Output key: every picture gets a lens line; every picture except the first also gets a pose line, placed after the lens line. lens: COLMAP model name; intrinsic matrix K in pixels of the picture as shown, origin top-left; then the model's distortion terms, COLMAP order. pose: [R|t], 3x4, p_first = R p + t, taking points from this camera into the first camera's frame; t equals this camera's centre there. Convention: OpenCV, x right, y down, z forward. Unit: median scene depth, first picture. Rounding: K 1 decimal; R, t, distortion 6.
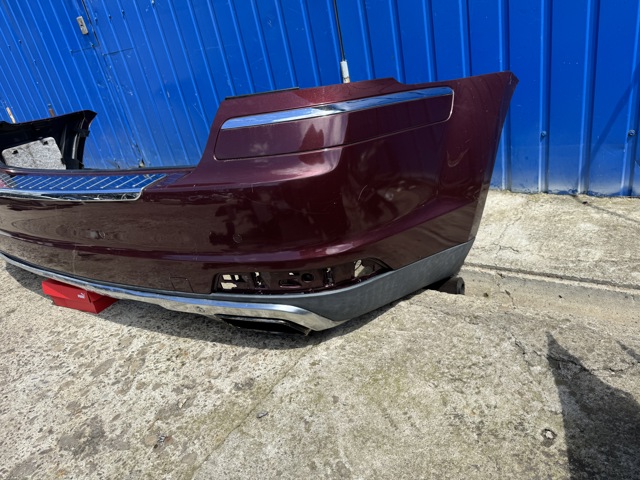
lens RADIAL K [[441.7, 0, 319.0], [0, 441.7, 236.7], [0, 0, 1]] dist [0.005488, -0.008762]
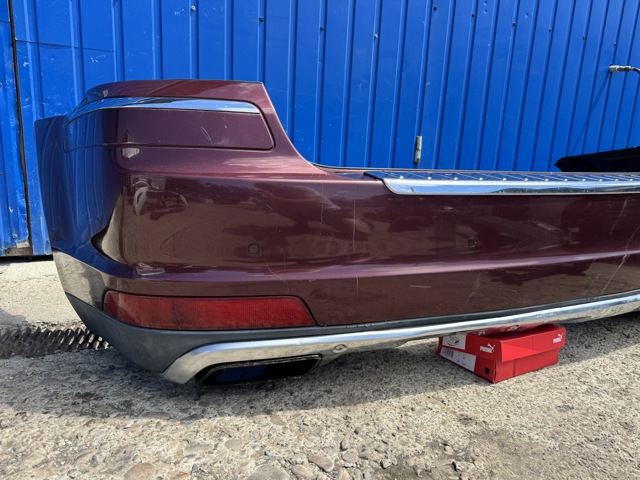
lens RADIAL K [[449.0, 0, 316.1], [0, 449.0, 241.0], [0, 0, 1]] dist [0.000764, -0.002576]
pose [[0.546283, 0.029286, 0.837089, -1.421682], [0.223245, 0.958147, -0.179211, 0.021997], [-0.807302, 0.284775, 0.516881, 0.913064]]
